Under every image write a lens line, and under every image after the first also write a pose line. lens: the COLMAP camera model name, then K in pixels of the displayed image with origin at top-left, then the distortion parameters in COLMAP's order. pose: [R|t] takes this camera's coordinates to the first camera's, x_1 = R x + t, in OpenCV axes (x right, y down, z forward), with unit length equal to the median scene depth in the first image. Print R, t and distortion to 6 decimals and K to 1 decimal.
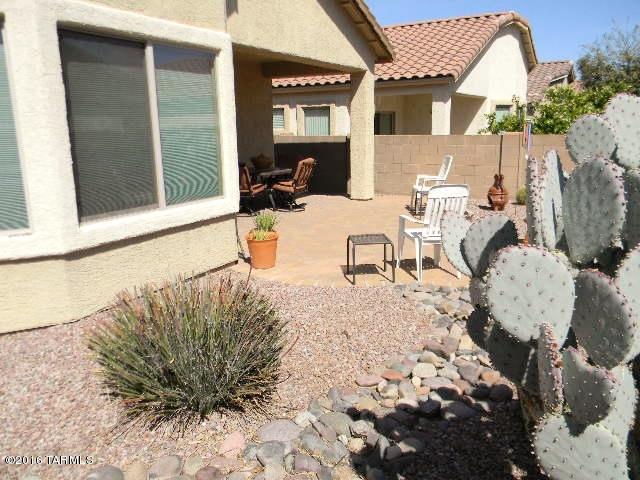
lens RADIAL K [[519.6, 0, 321.8], [0, 519.6, 236.5], [0, 0, 1]] dist [0.020181, -0.036440]
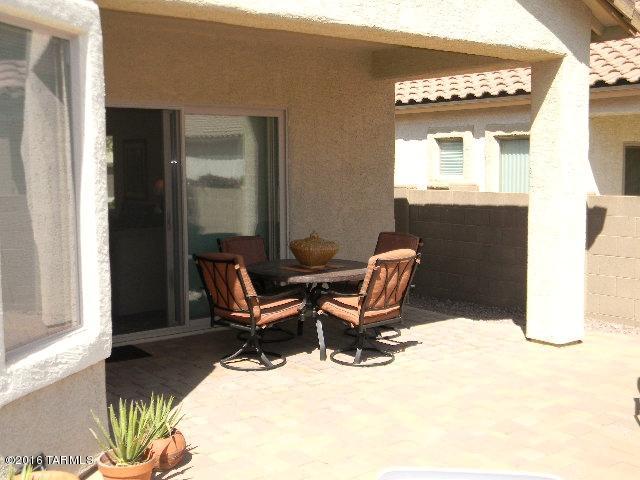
lens RADIAL K [[765.2, 0, 320.2], [0, 765.2, 239.5], [0, 0, 1]] dist [0.033554, 0.000000]
pose [[0.930158, 0.045691, -0.364307, 0.147583], [-0.084619, 0.992193, -0.091613, -0.089747], [0.357276, 0.116042, 0.926762, 0.350461]]
